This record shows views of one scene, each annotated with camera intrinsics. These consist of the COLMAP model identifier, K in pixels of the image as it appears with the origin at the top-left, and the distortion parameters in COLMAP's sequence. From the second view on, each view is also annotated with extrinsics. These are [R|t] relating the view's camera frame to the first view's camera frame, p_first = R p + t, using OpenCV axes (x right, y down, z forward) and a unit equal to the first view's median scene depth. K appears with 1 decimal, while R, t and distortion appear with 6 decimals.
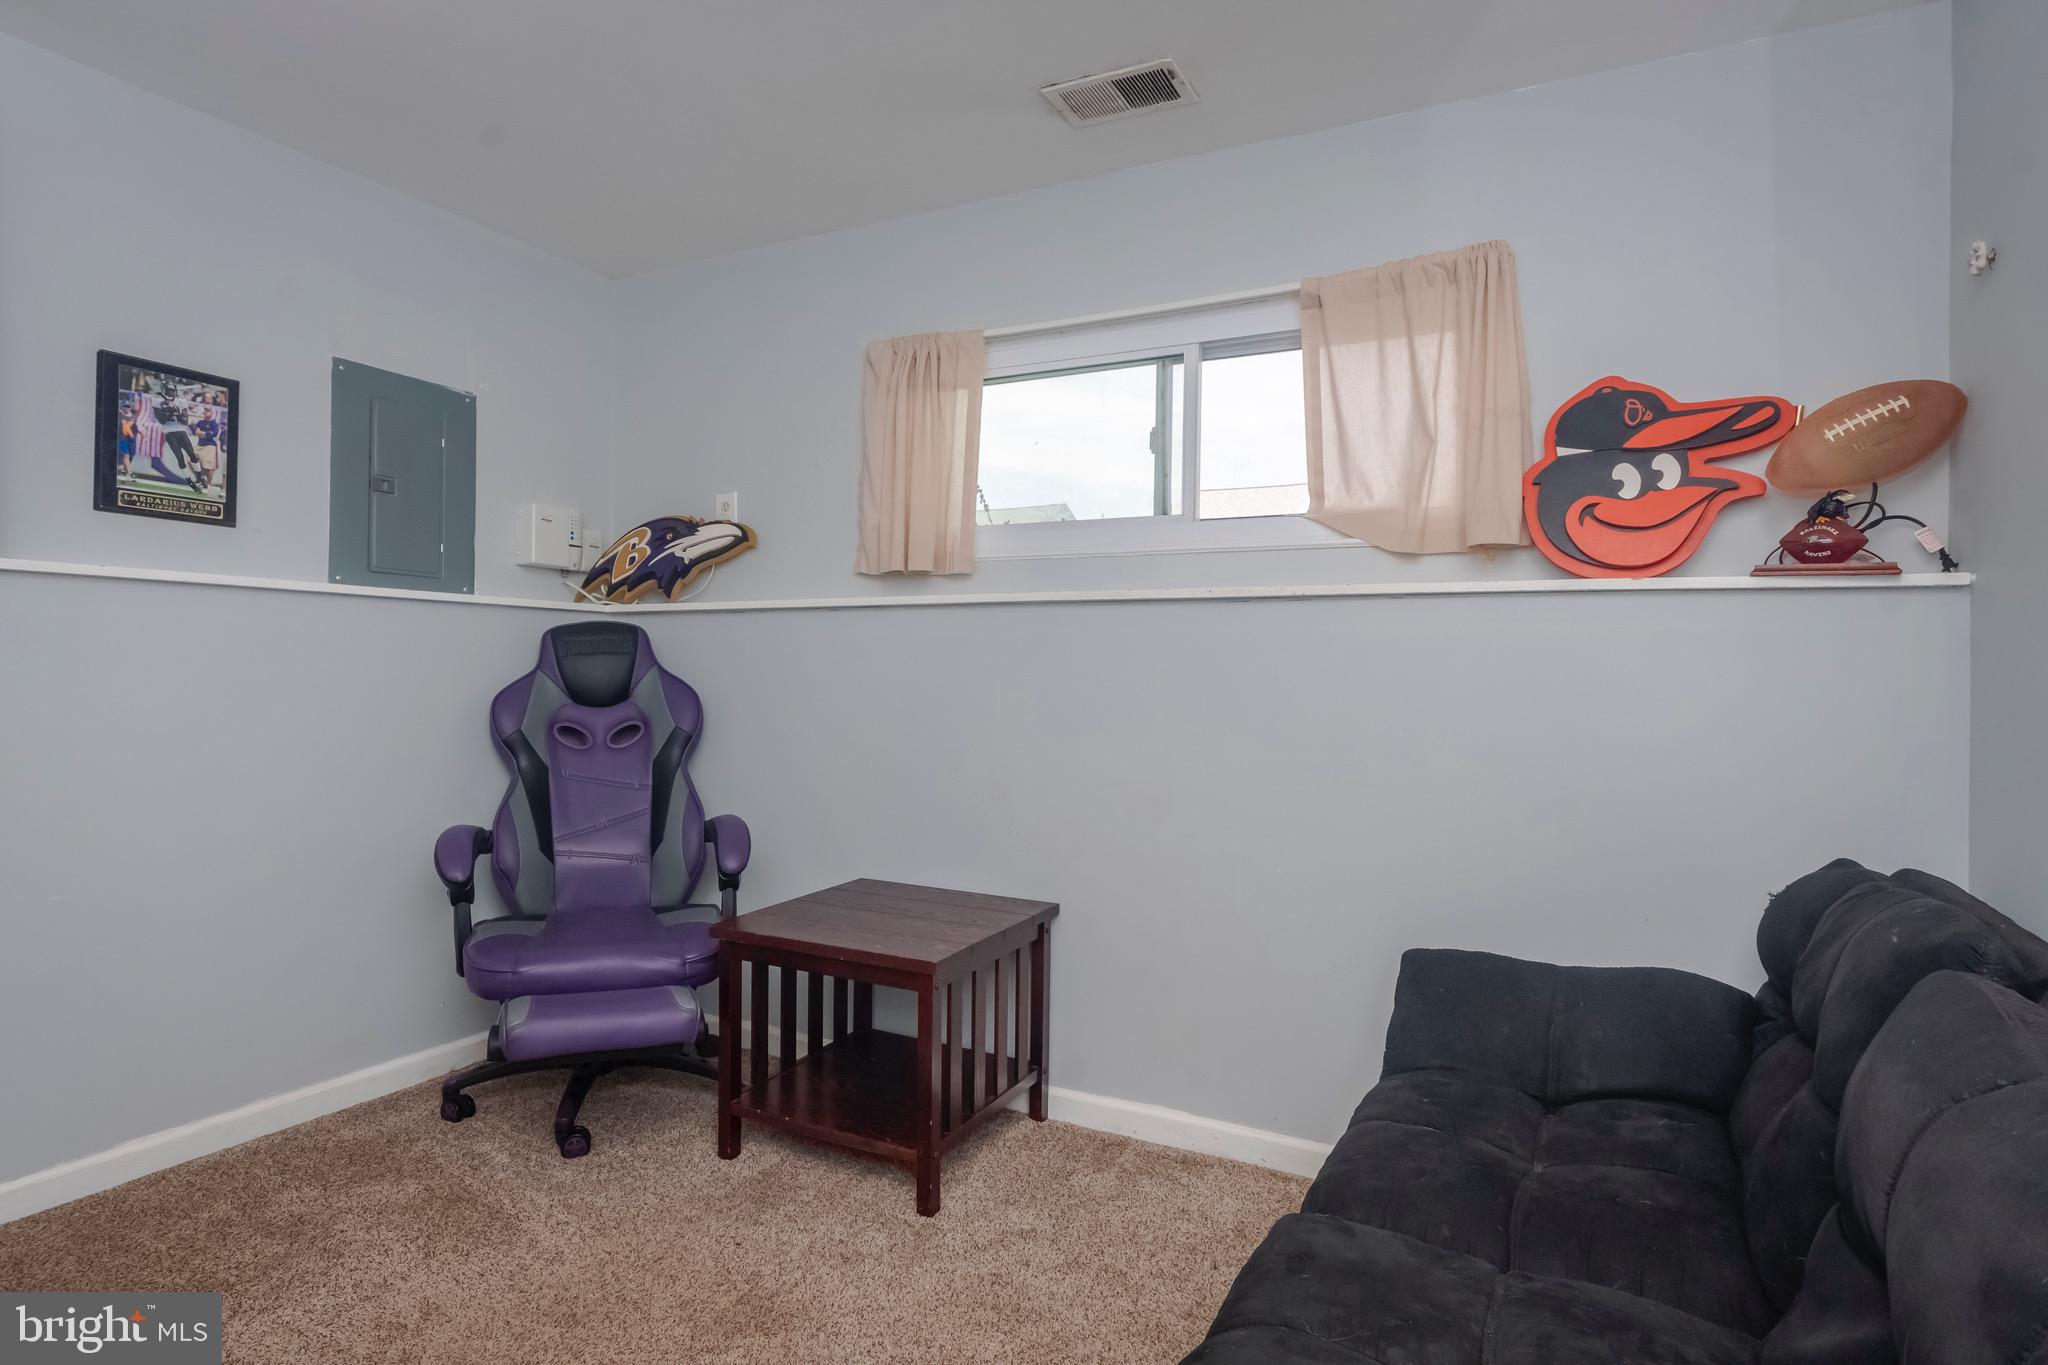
lens RADIAL K [[1119.5, 0, 1024.0], [0, 1119.5, 682.5], [0, 0, 1]] dist [-0.000963, -0.000188]
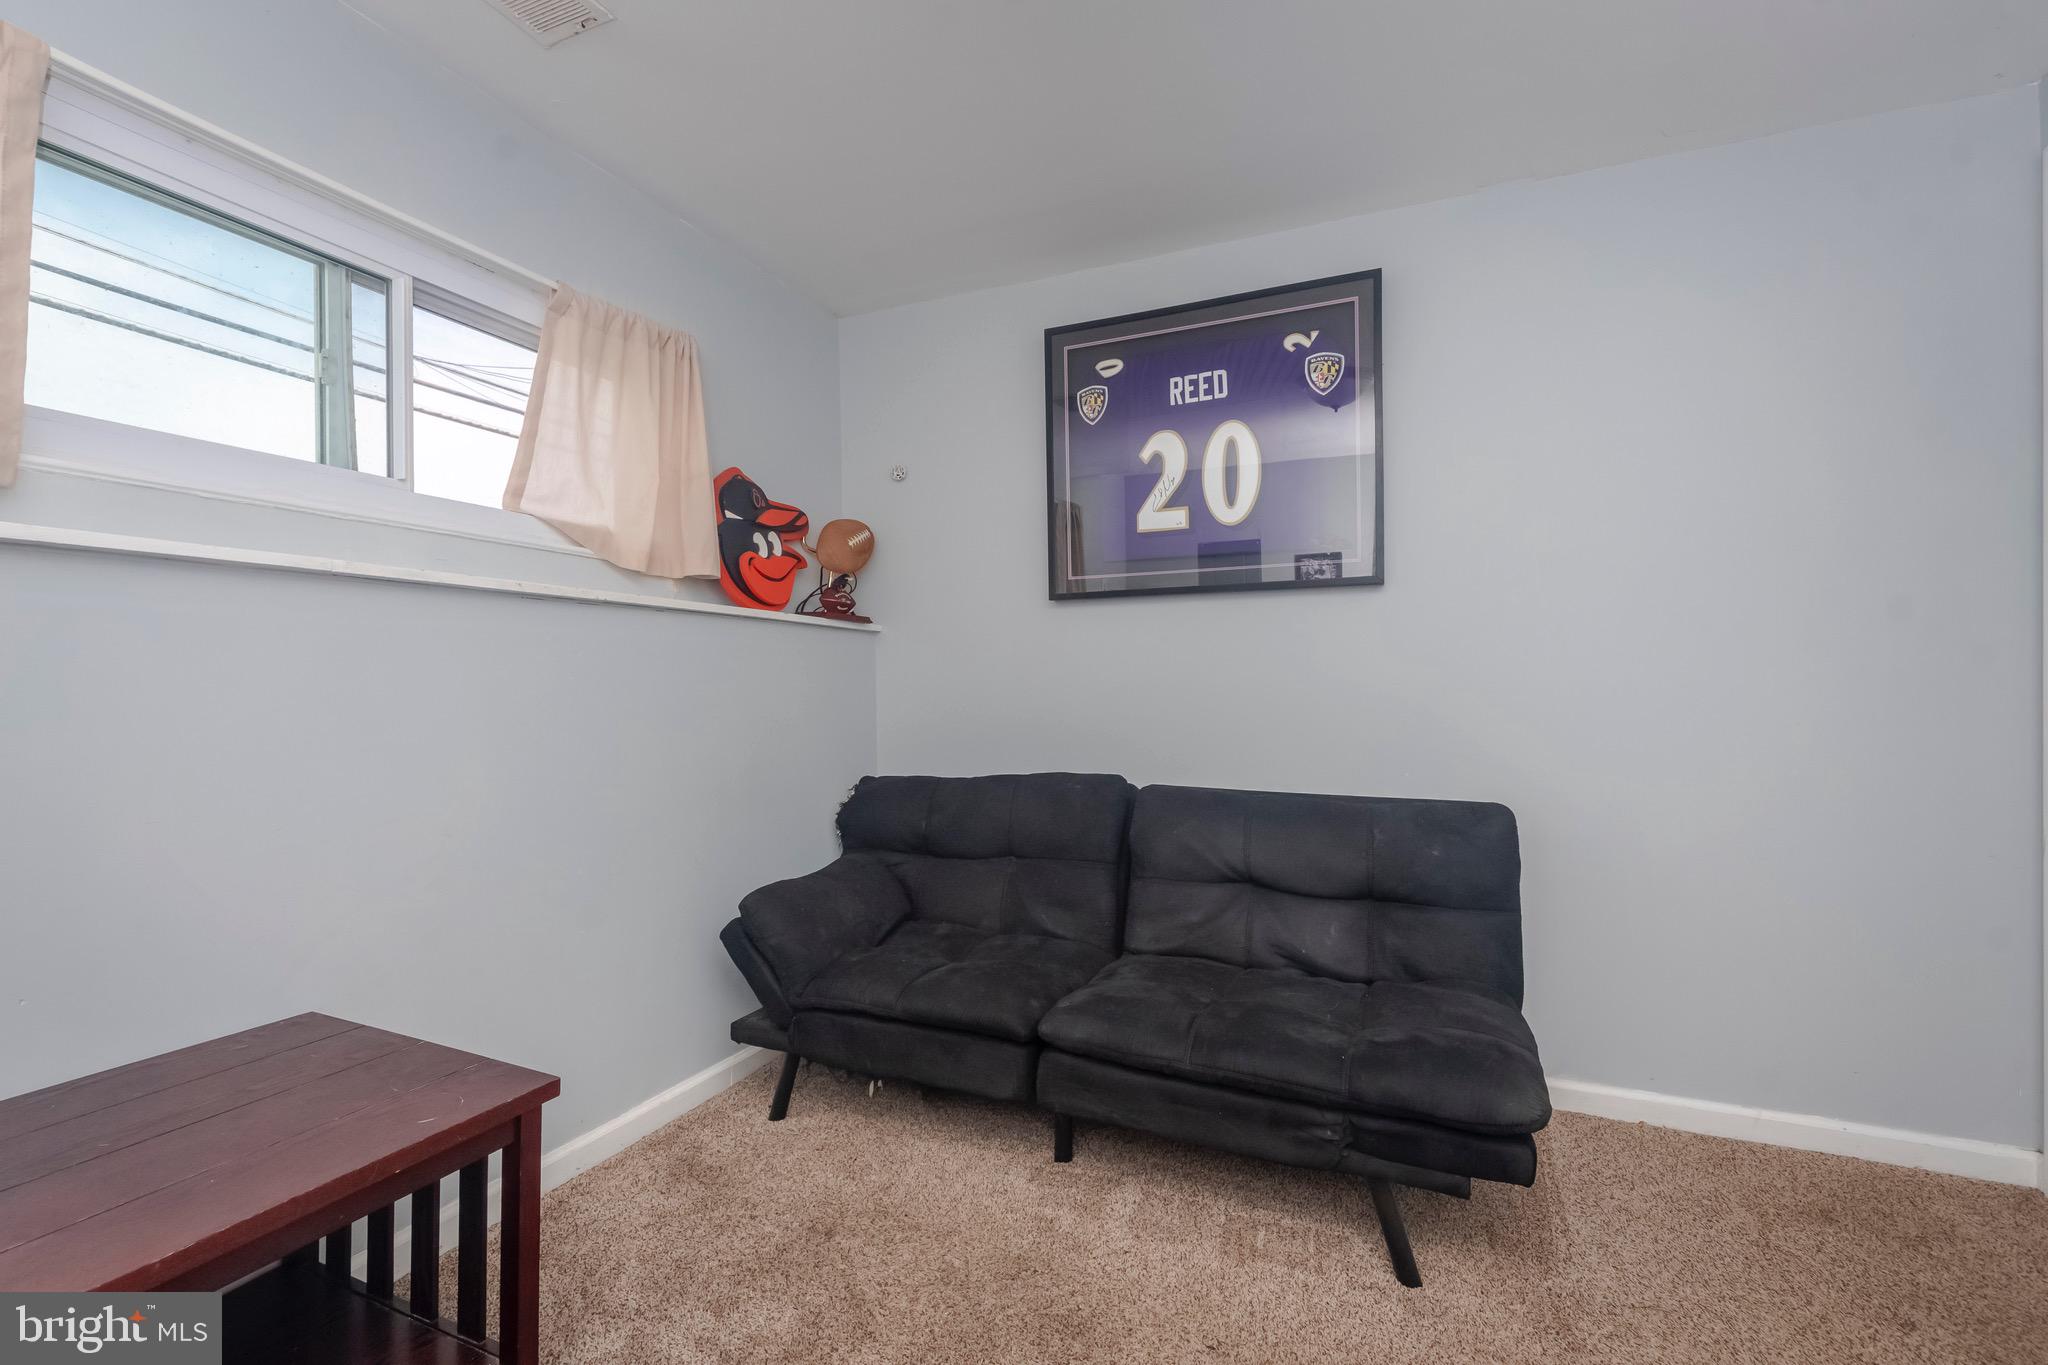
lens RADIAL K [[897.2, 0, 1016.4], [0, 897.2, 692.3], [0, 0, 1]] dist [-0.003193, 0.000235]
pose [[-0.037038, -0.010280, 0.999261, -0.443830], [0.012033, 0.999870, 0.010732, 0.003800], [-0.999241, 0.012422, -0.036909, 0.475419]]
